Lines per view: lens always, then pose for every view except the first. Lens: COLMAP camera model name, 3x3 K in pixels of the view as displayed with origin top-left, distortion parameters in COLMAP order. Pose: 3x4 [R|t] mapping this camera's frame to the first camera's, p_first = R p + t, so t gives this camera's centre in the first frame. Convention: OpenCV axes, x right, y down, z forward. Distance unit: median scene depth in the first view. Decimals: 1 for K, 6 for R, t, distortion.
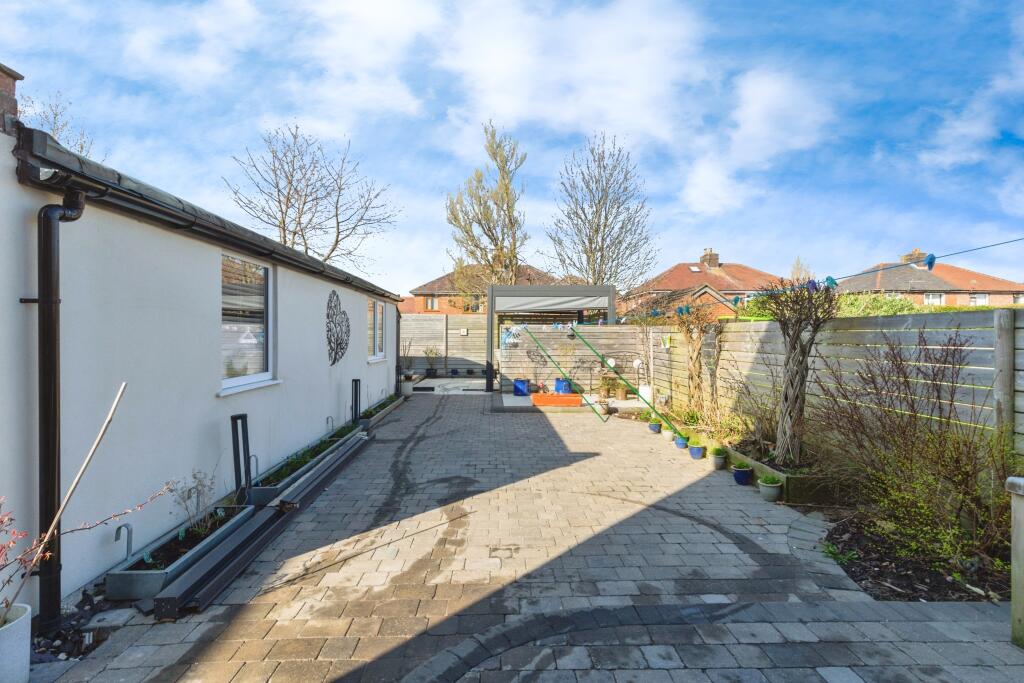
lens RADIAL K [[467.3, 0, 512.0], [0, 467.3, 341.5], [0, 0, 1]] dist [0.022115, -0.000169]
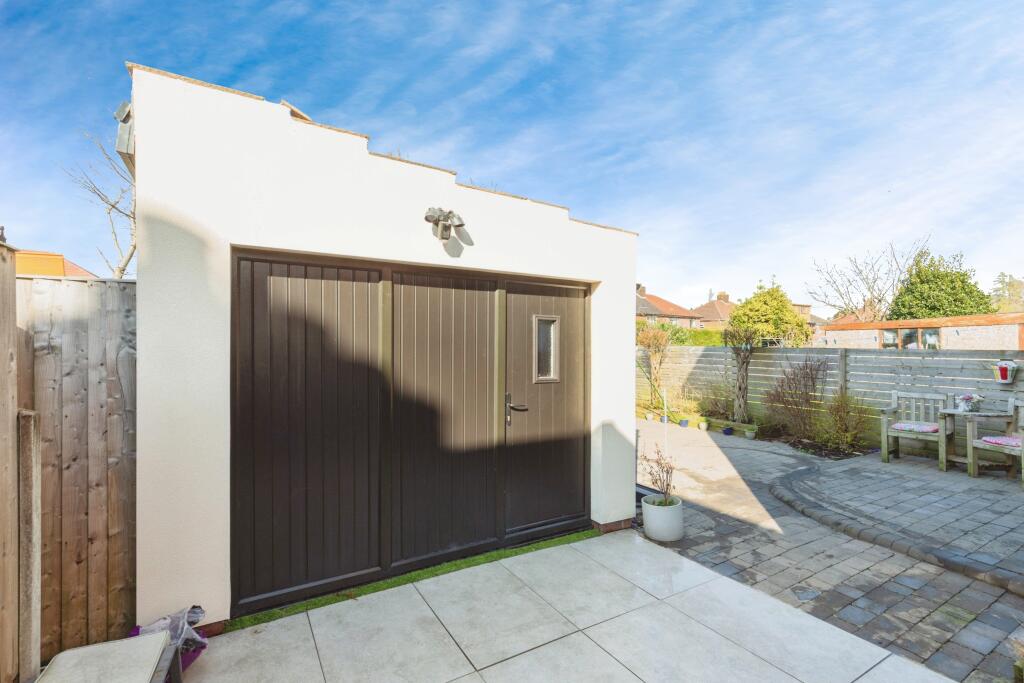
lens RADIAL K [[467.3, 0, 512.0], [0, 467.3, 341.5], [0, 0, 1]] dist [0.022115, -0.000169]
pose [[0.876890, 0.004230, 0.480672, -1.968312], [0.002528, 0.999907, -0.013412, -0.085724], [-0.480684, 0.012976, 0.876798, -0.422581]]
